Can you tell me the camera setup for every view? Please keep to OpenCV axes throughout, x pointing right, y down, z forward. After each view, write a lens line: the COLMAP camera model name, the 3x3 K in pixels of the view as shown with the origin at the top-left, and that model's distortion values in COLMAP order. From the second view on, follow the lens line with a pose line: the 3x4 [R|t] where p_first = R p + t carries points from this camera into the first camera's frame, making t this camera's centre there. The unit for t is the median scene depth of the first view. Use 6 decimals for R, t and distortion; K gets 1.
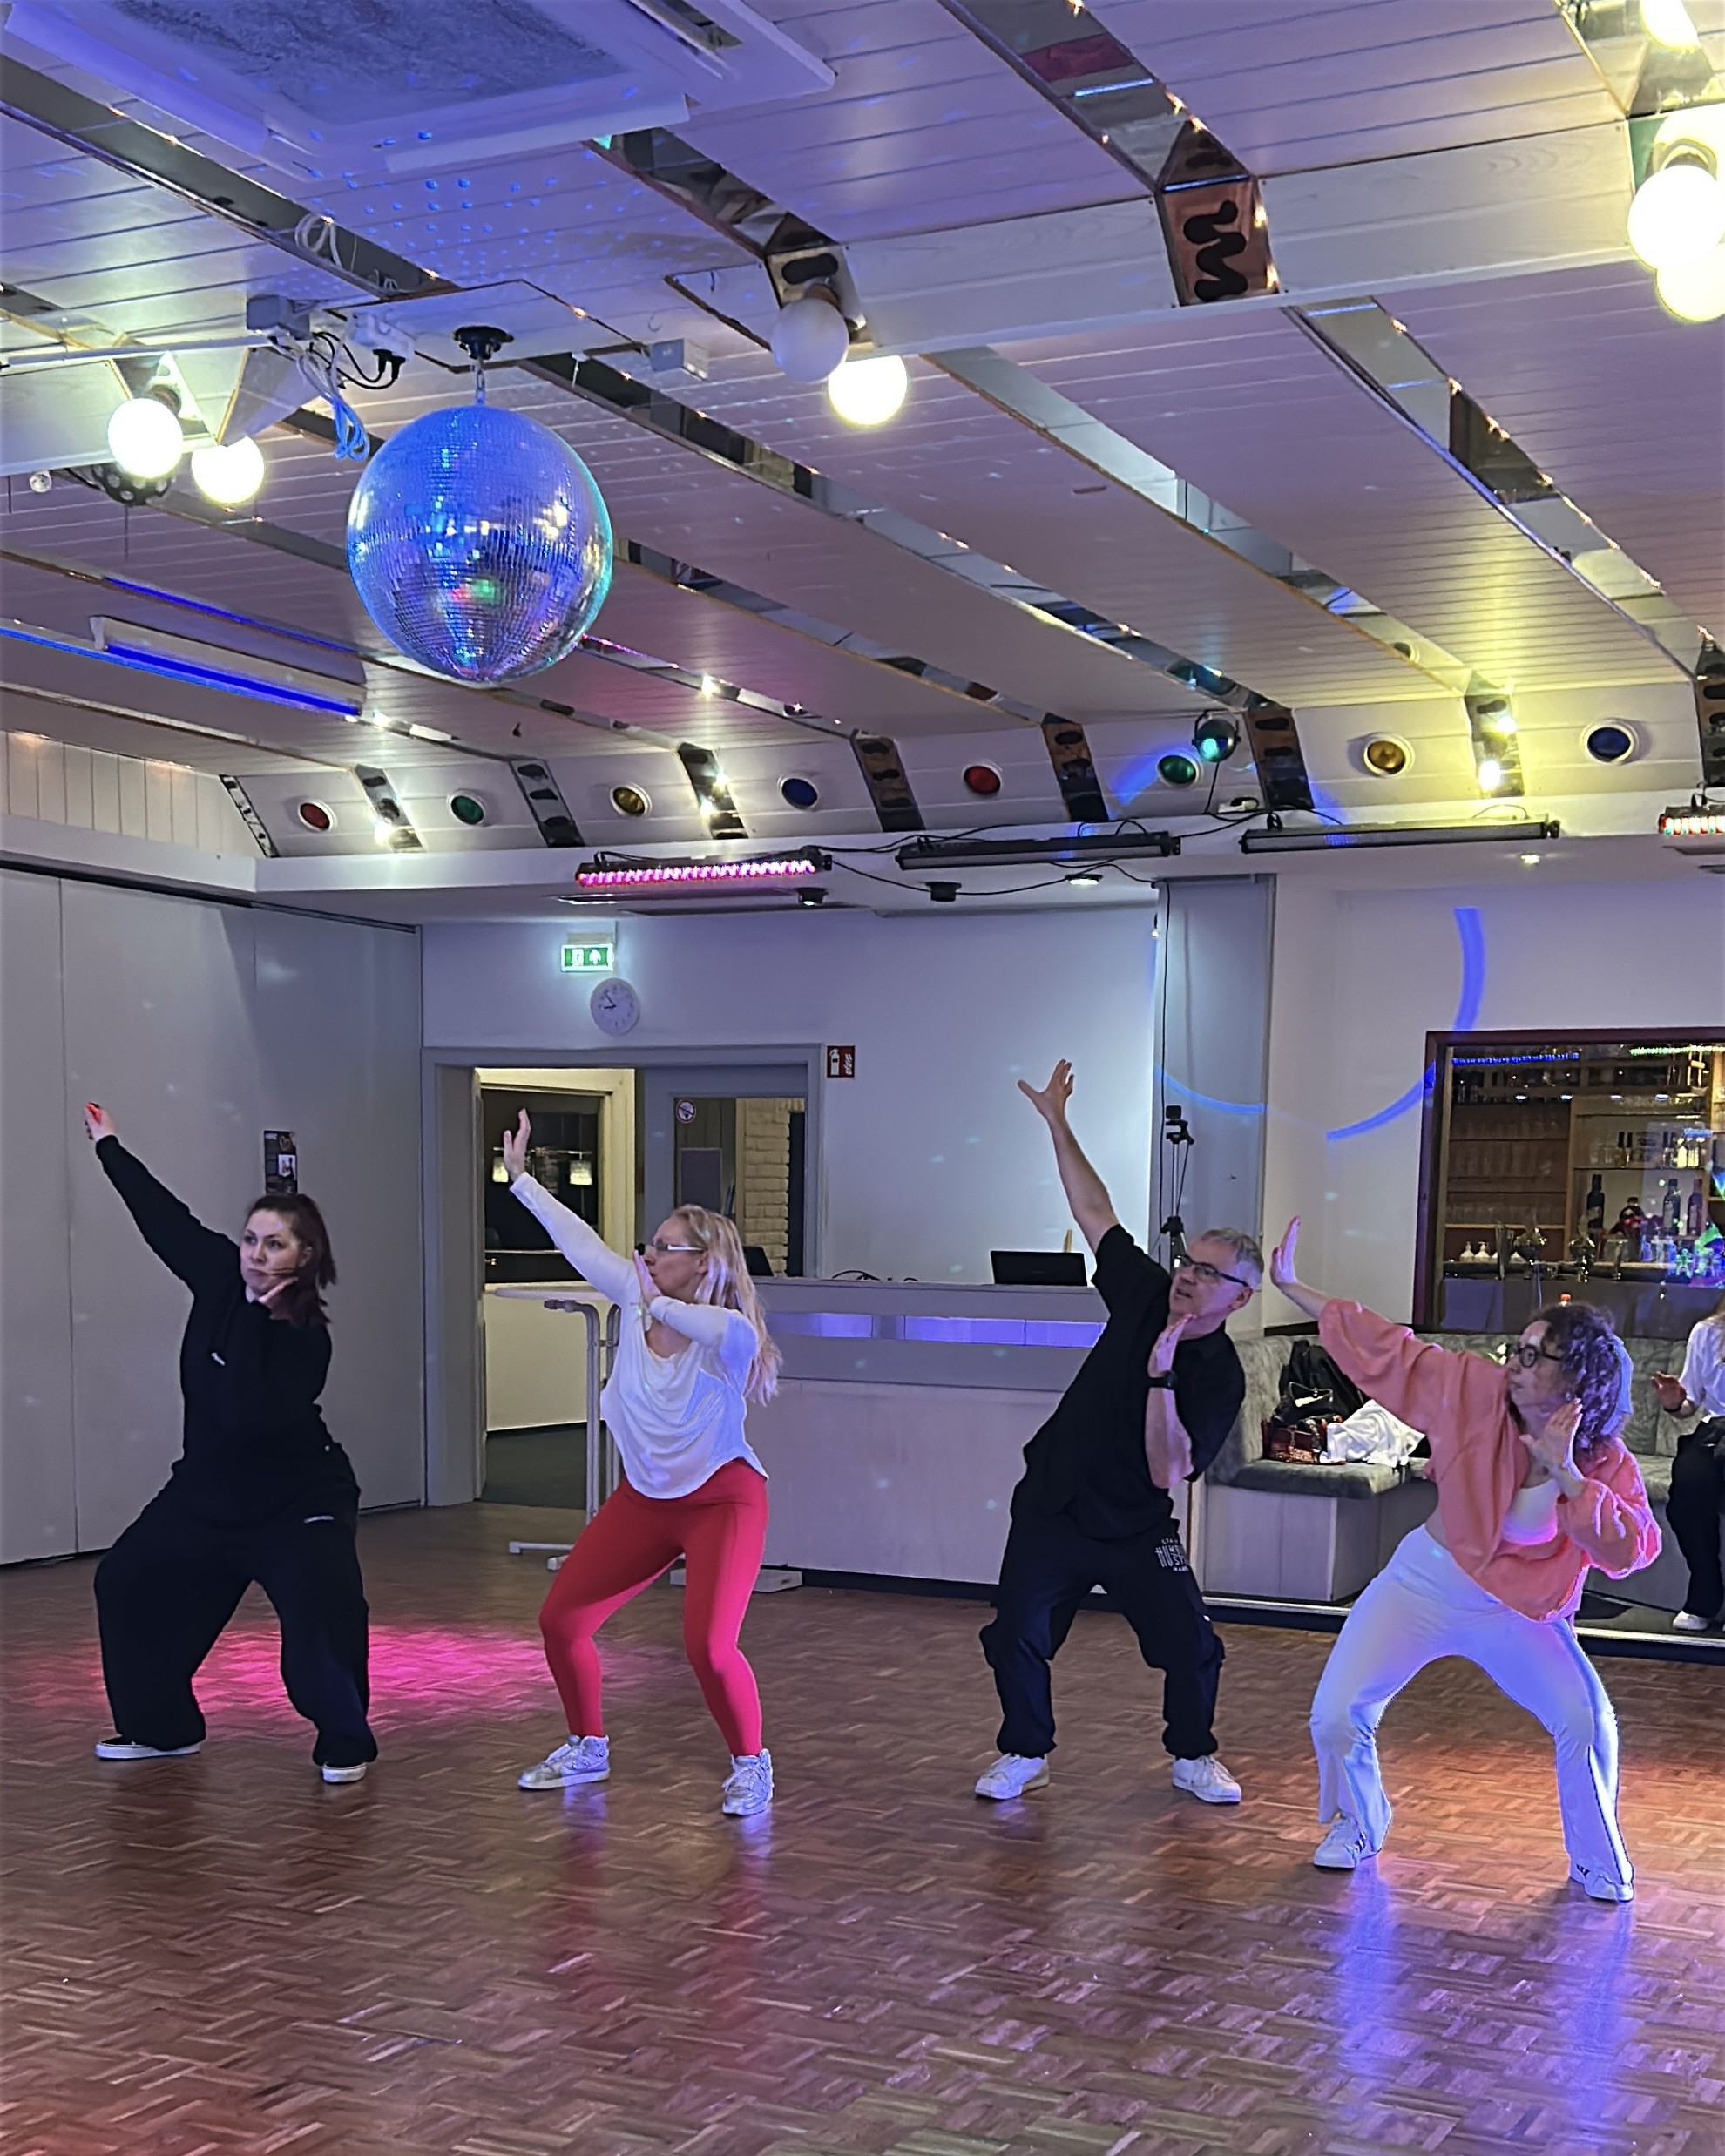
lens RADIAL K [[2849.7, 0, 863.8], [0, 2849.7, 1512.6], [0, 0, 1]] dist [0.107591, 0.000000]
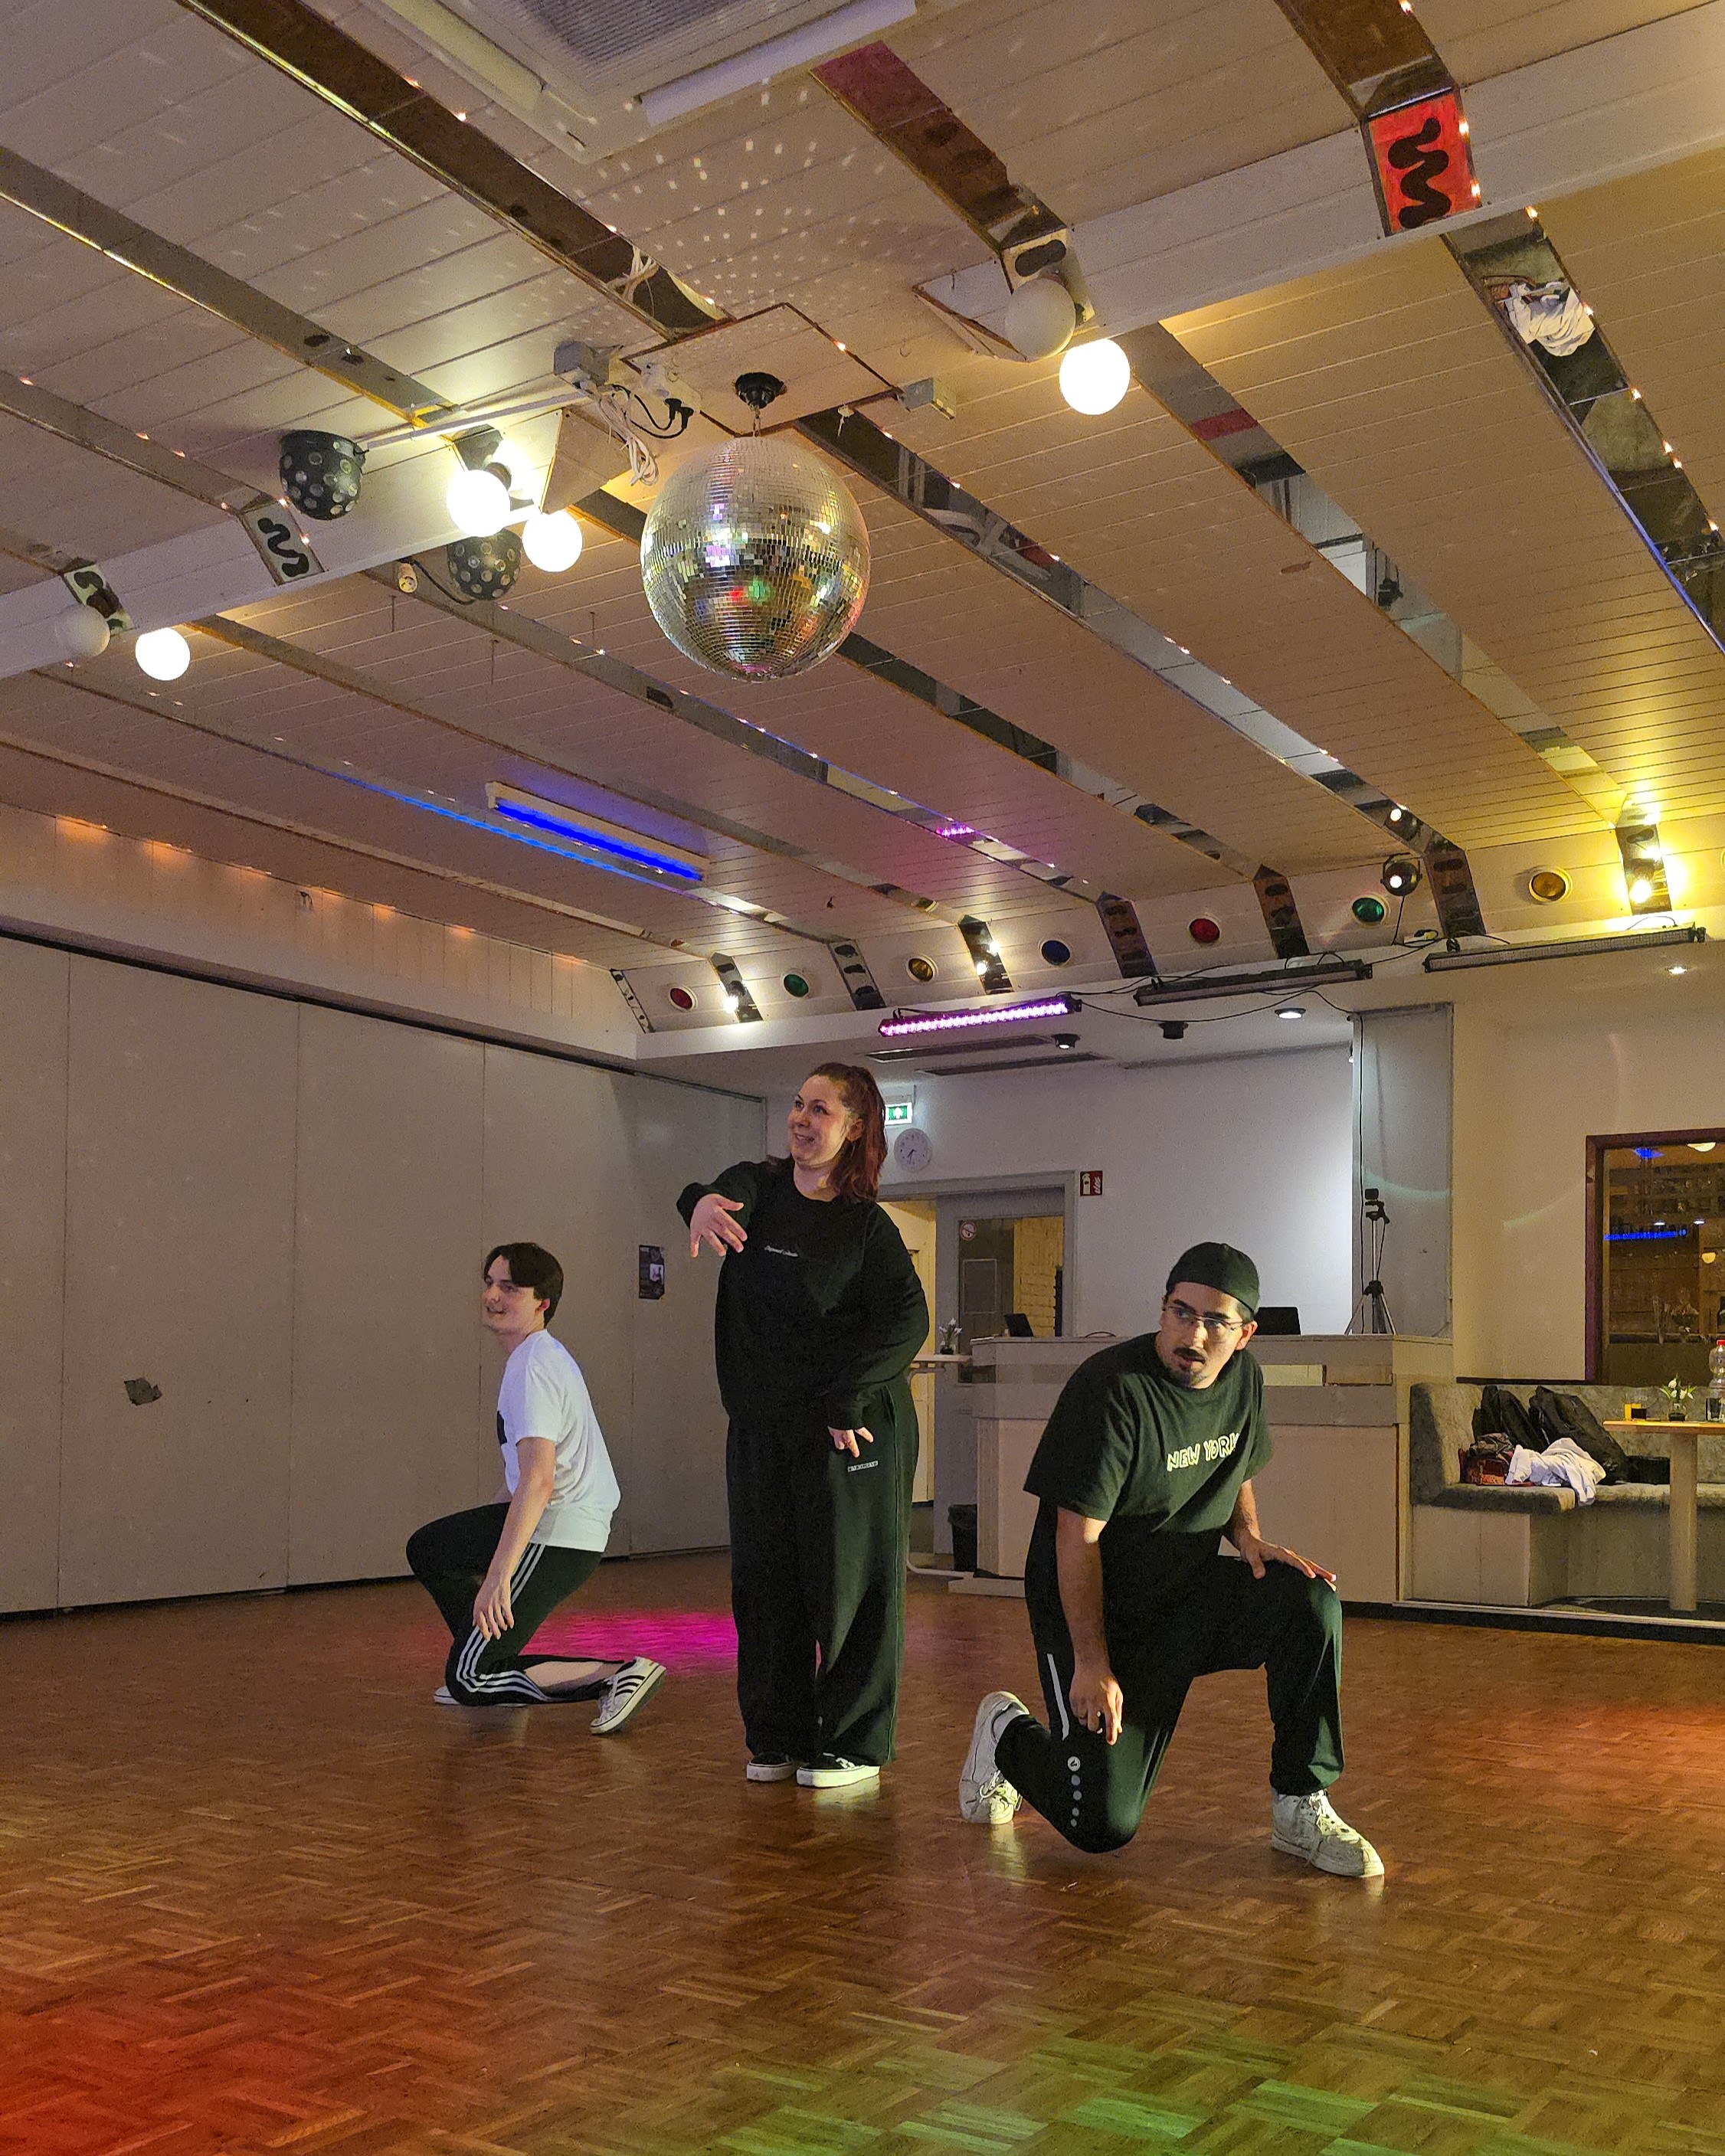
lens RADIAL K [[2081.0, 0, 864.6], [0, 2081.0, 1331.4], [0, 0, 1]] dist [0.069018, 0.000000]
pose [[0.992379, -0.009203, -0.122882, 0.005776], [-0.008830, 0.989332, -0.145408, 0.051318], [0.122909, 0.145385, 0.981711, 0.141530]]
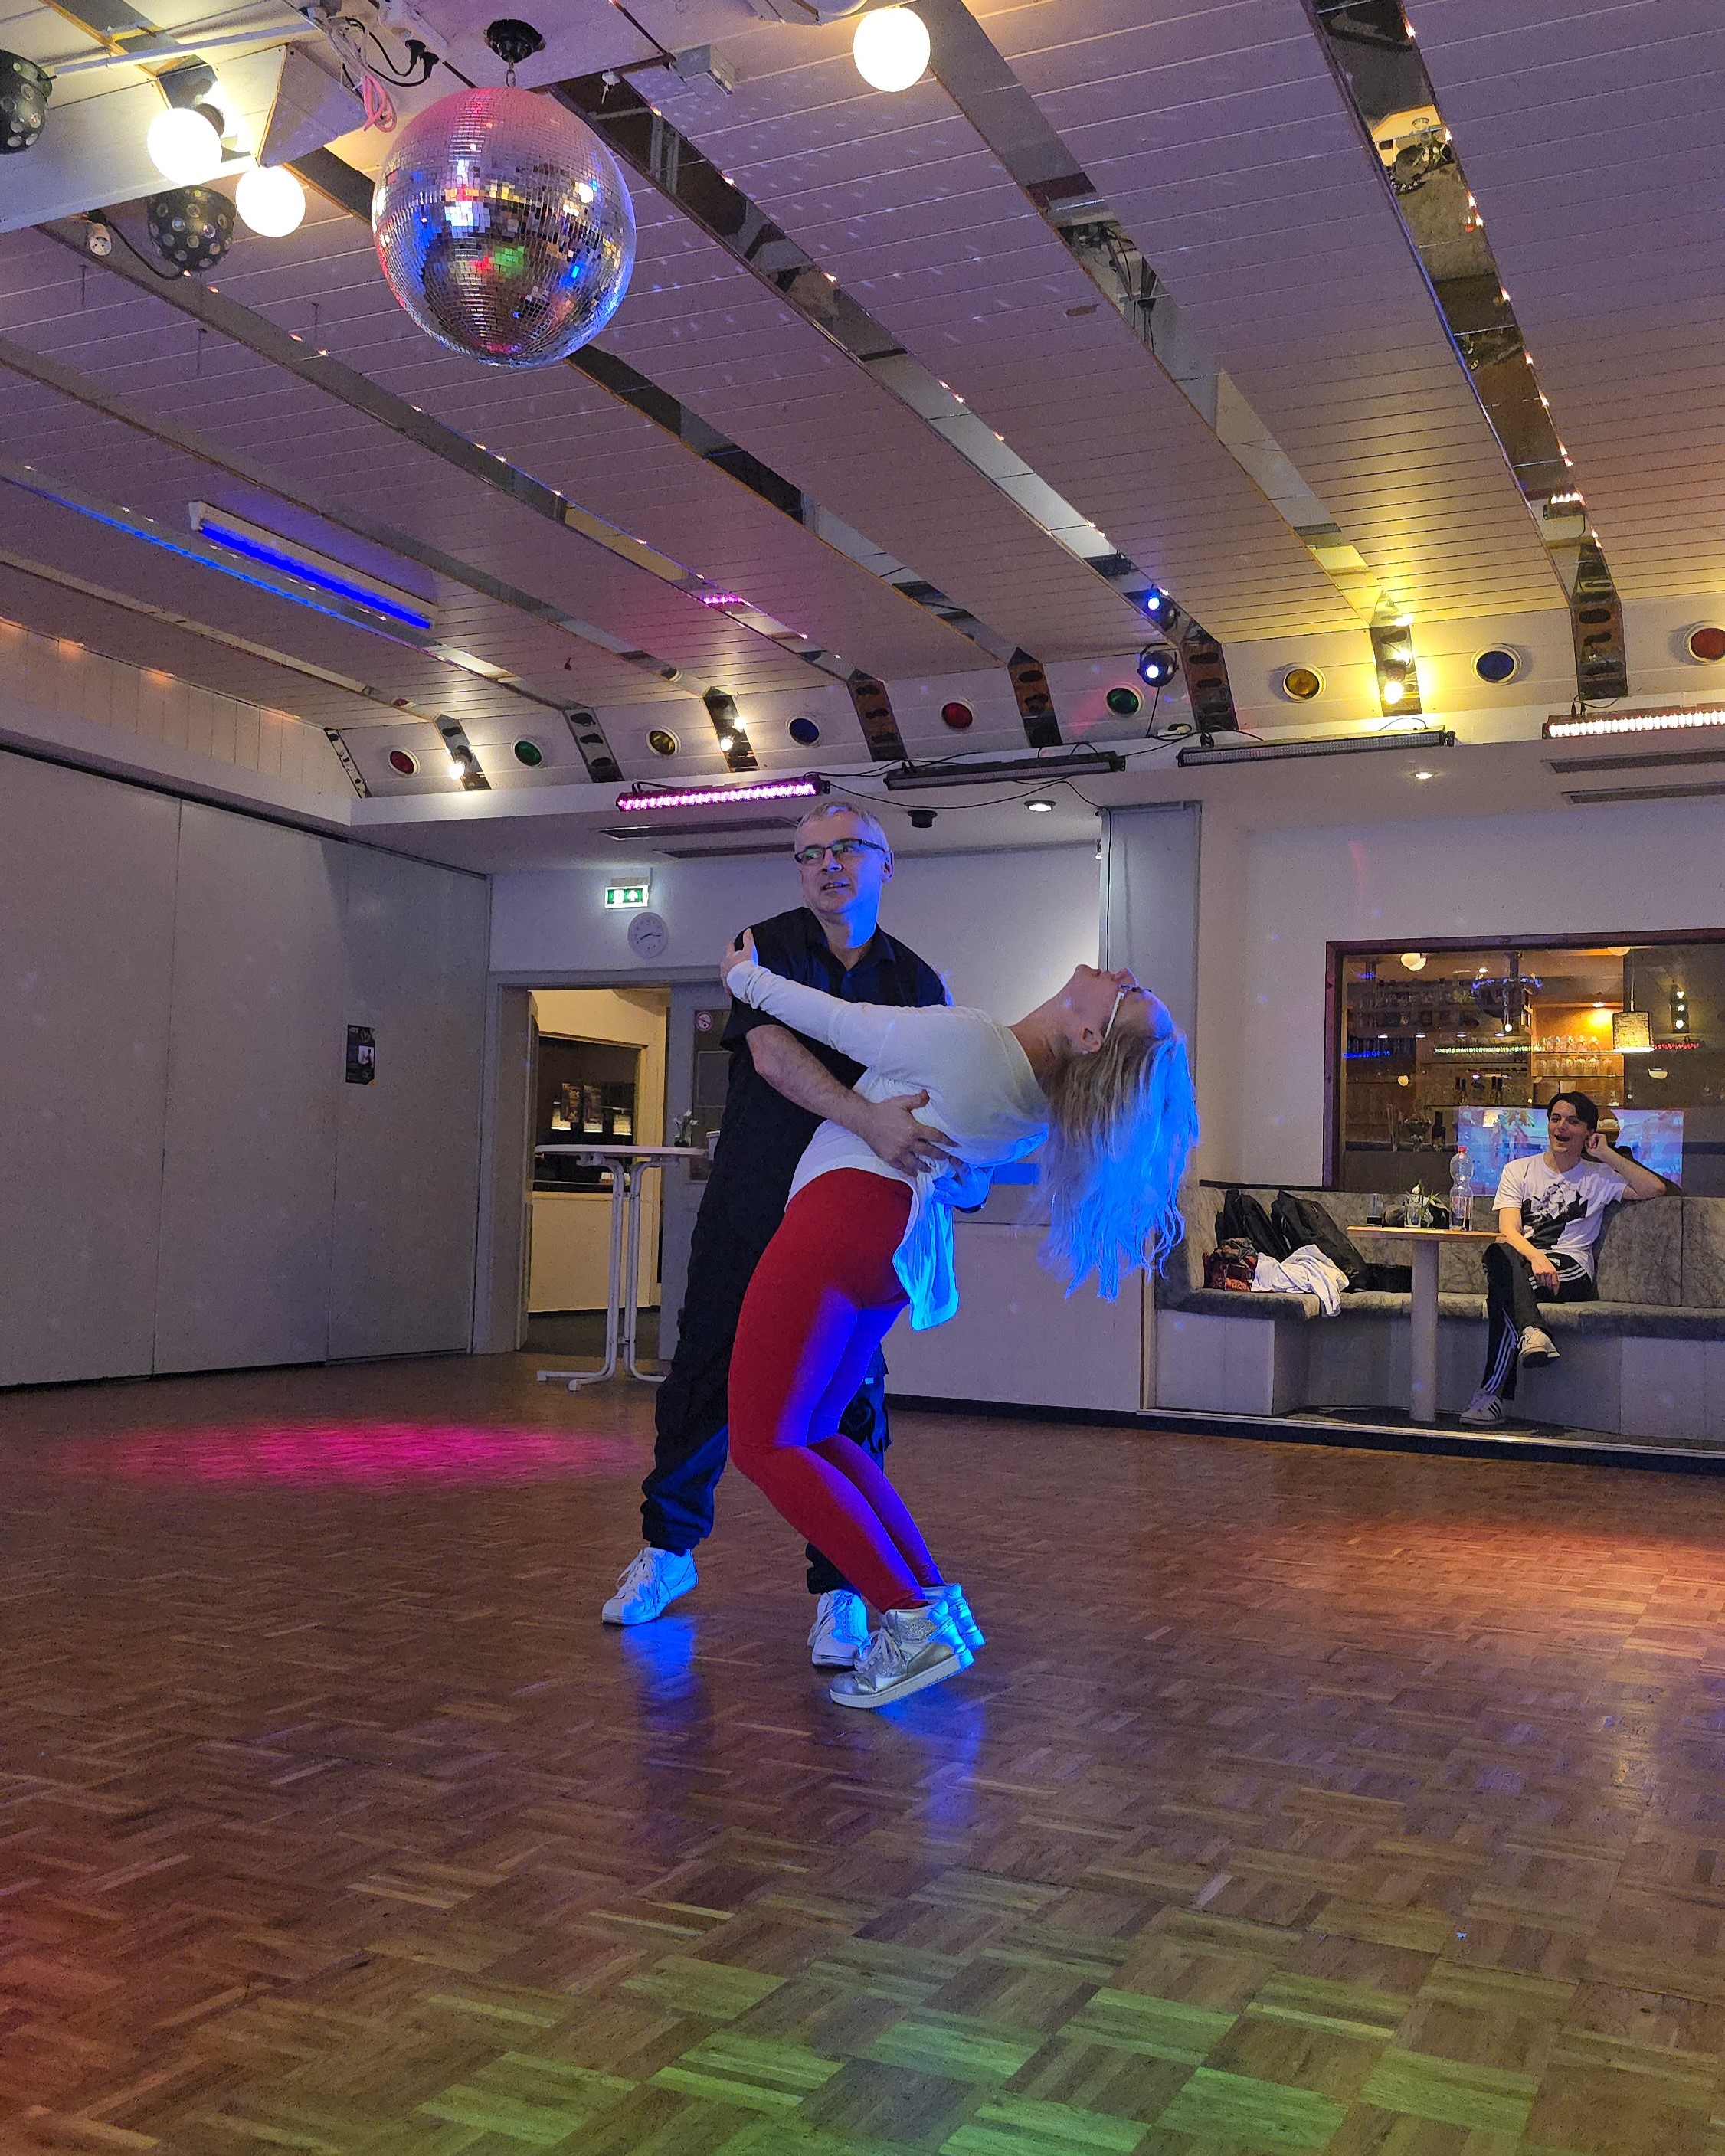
lens RADIAL K [[2081.0, 0, 862.9], [0, 2081.0, 1064.0], [0, 0, 1]] dist [0.069018, 0.000000]
pose [[0.999845, 0.012834, 0.012023, -0.007363], [-0.010417, 0.983041, -0.183090, 0.051678], [-0.014169, 0.182937, 0.983023, 0.194685]]
